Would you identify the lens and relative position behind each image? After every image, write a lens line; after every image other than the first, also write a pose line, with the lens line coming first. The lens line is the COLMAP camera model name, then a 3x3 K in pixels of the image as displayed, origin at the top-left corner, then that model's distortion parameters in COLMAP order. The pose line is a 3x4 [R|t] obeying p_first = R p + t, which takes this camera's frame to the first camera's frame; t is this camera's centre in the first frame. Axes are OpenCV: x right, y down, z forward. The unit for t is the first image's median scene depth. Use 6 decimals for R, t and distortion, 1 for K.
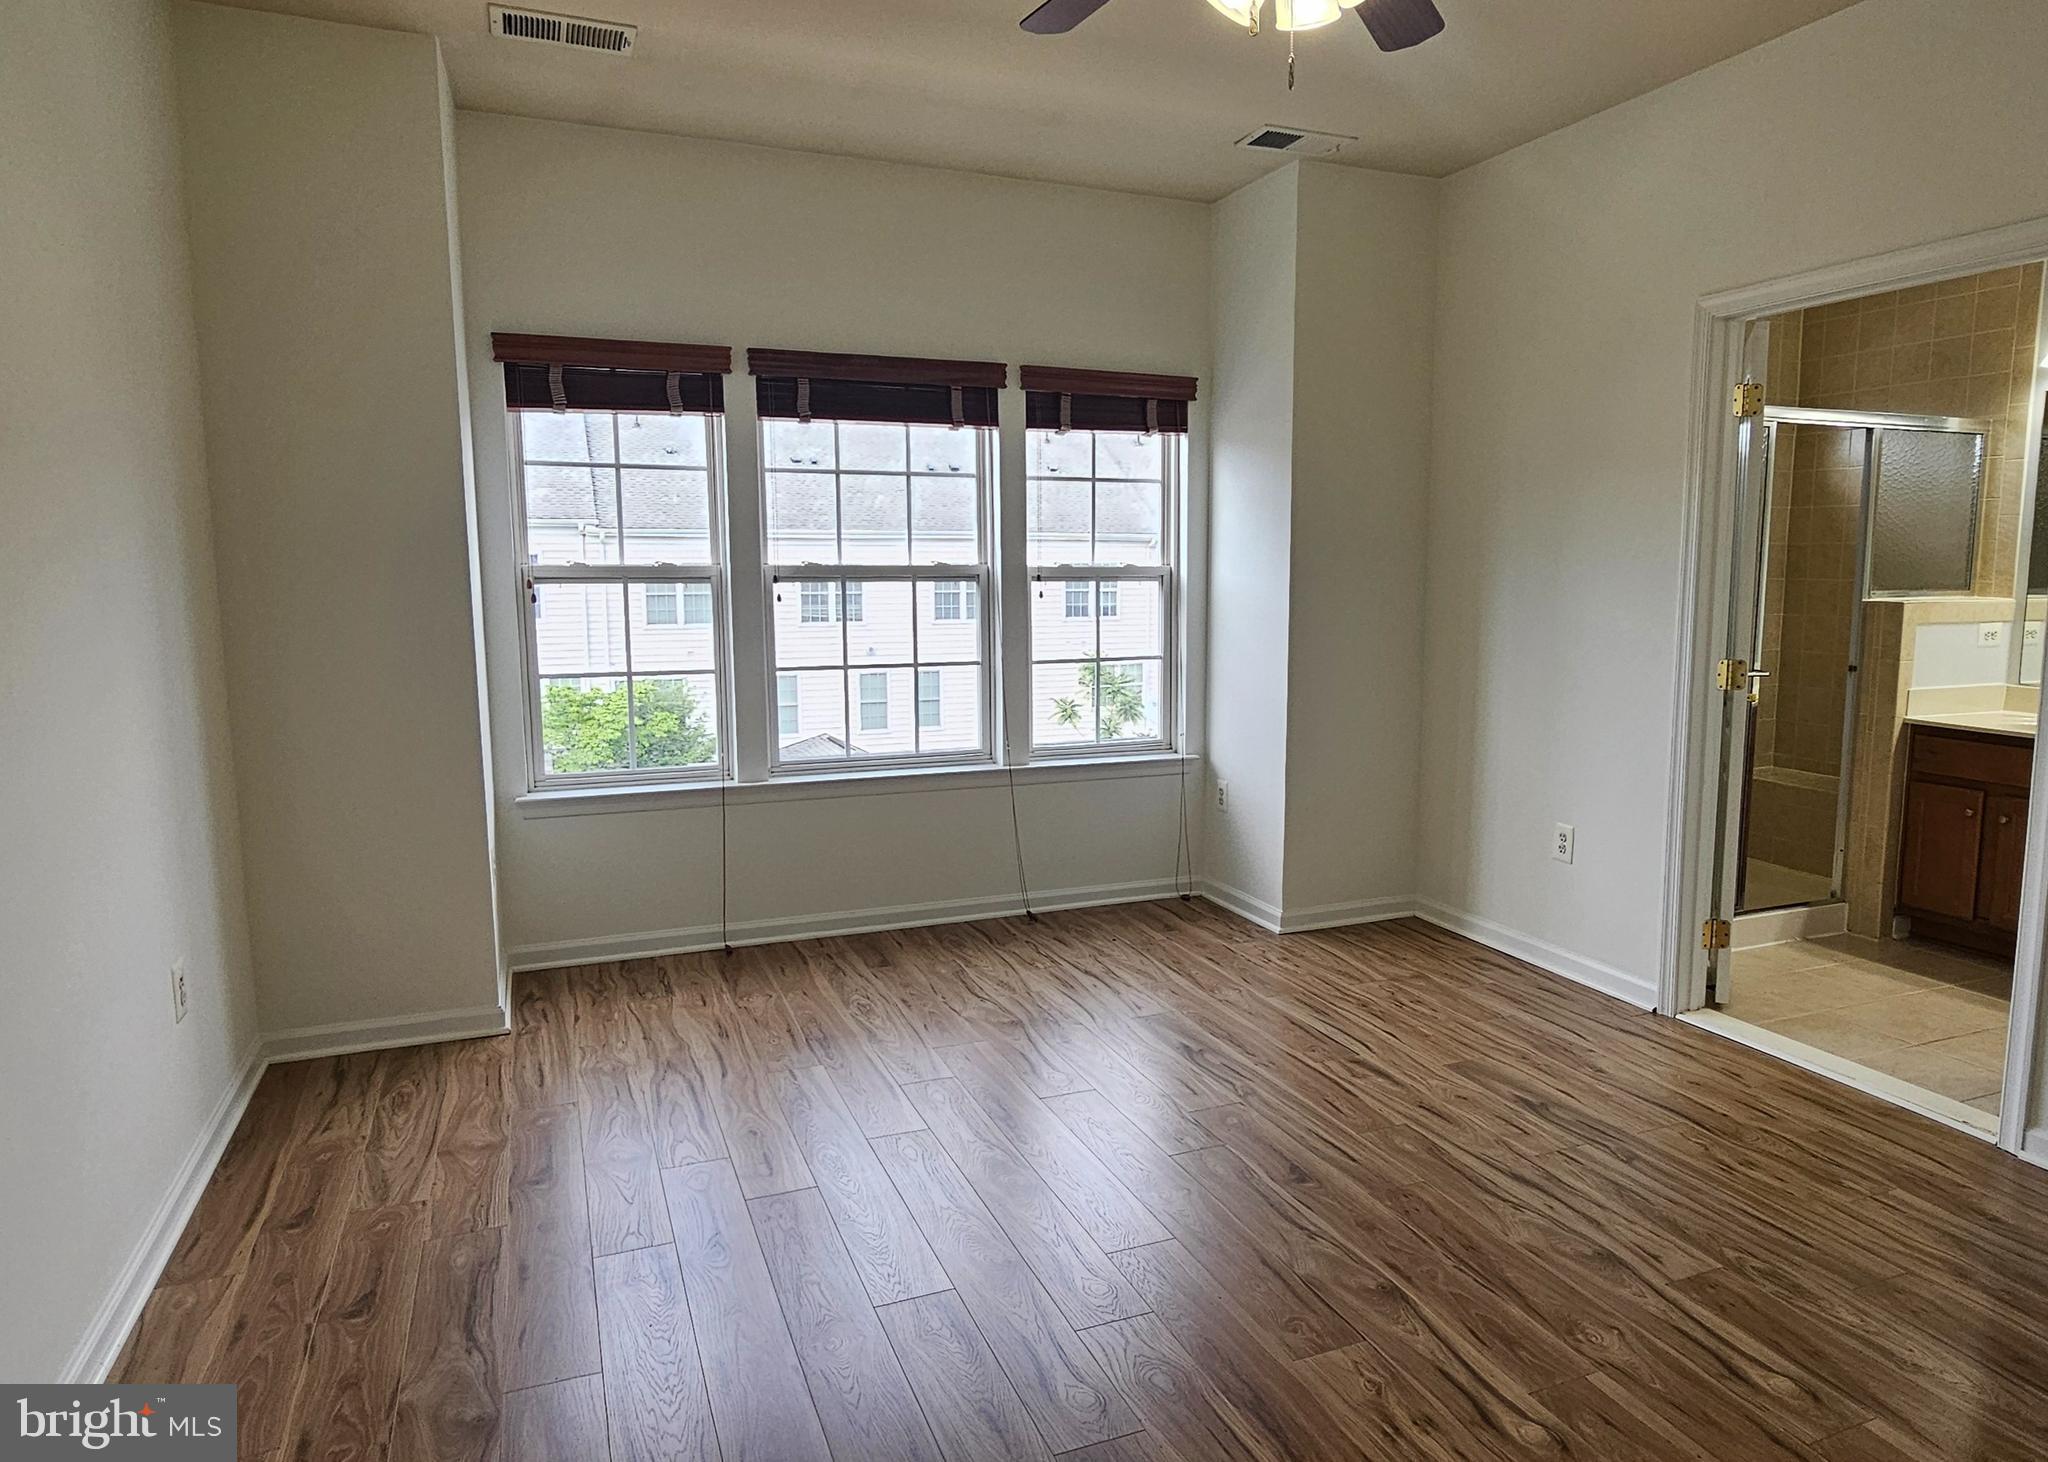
lens RADIAL K [[1304.7, 0, 1024.0], [0, 1304.7, 731.0], [0, 0, 1]] dist [-0.018543, -0.000983]
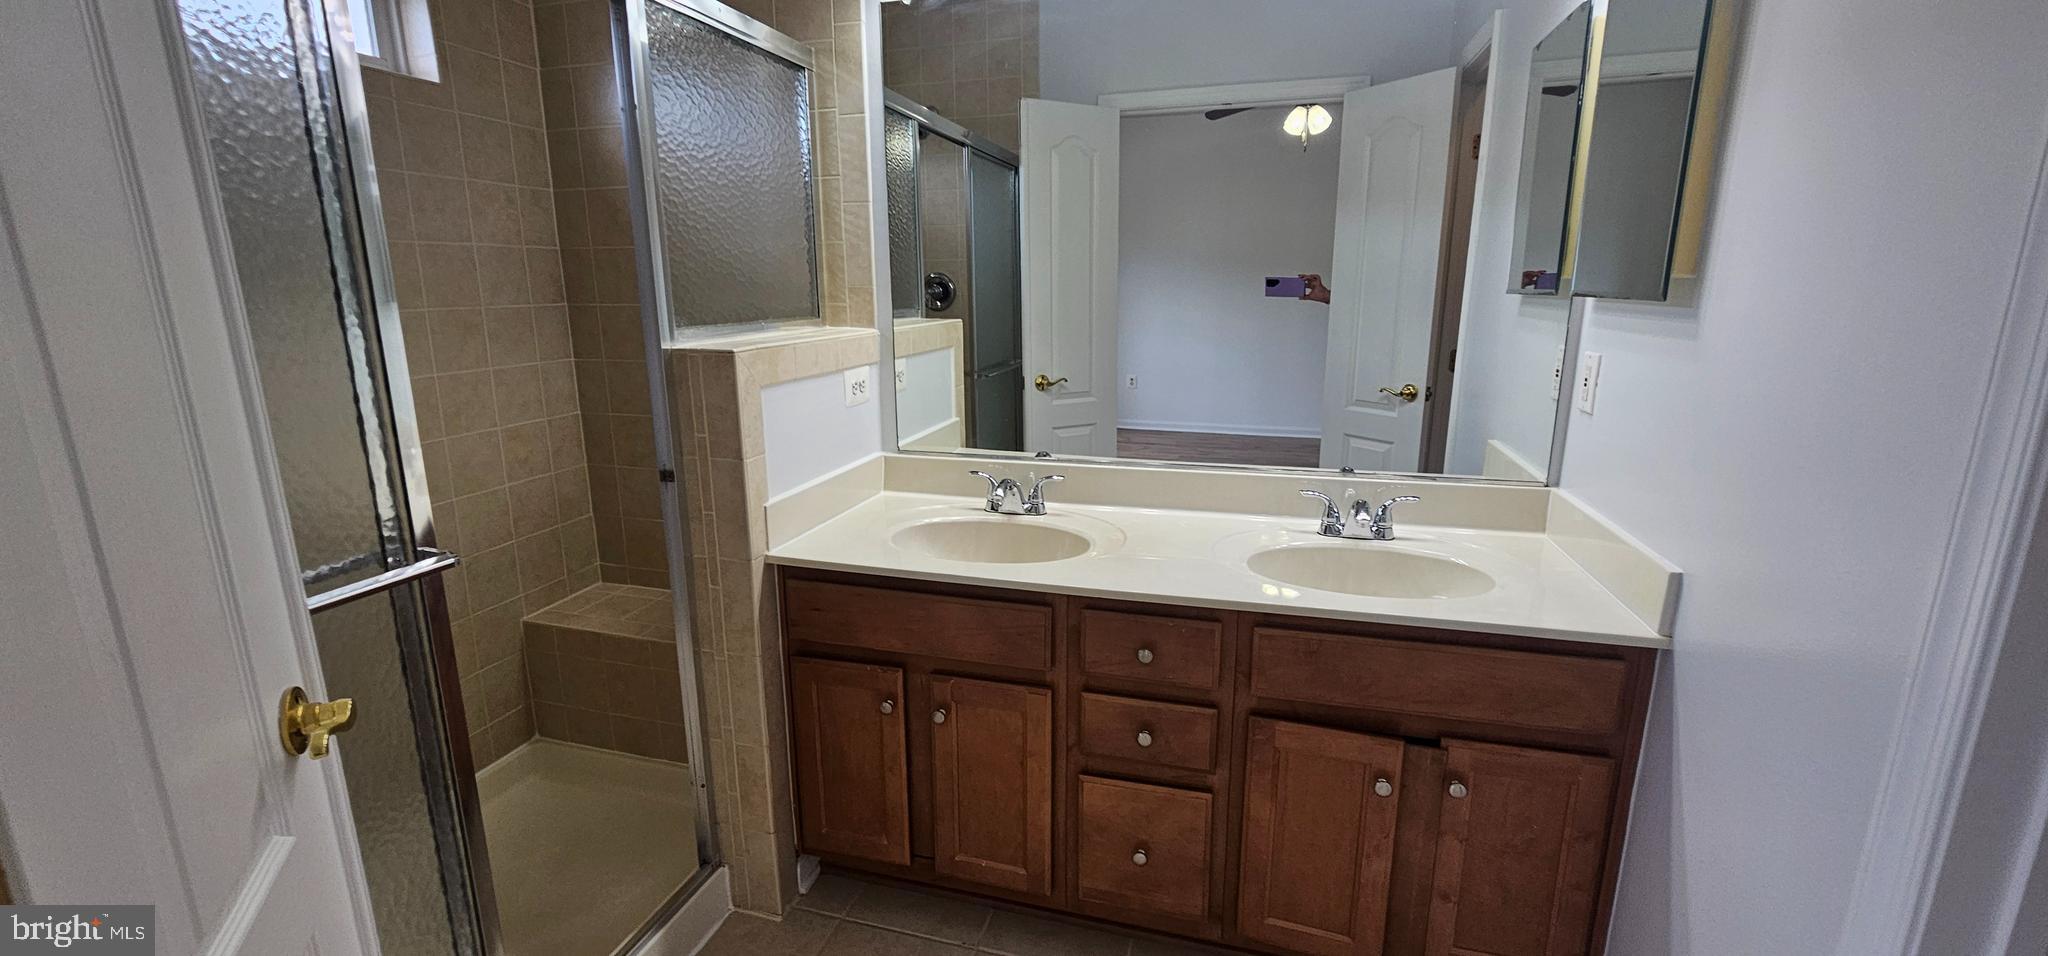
lens RADIAL K [[852.2, 0, 1024.0], [0, 852.2, 478.0], [0, 0, 1]] dist [0.000458, 0.000008]
pose [[0.605063, -0.176295, 0.776414, 0.456632], [0.100827, 0.984292, 0.144922, -0.083421], [-0.789767, -0.009404, 0.613334, 0.669187]]
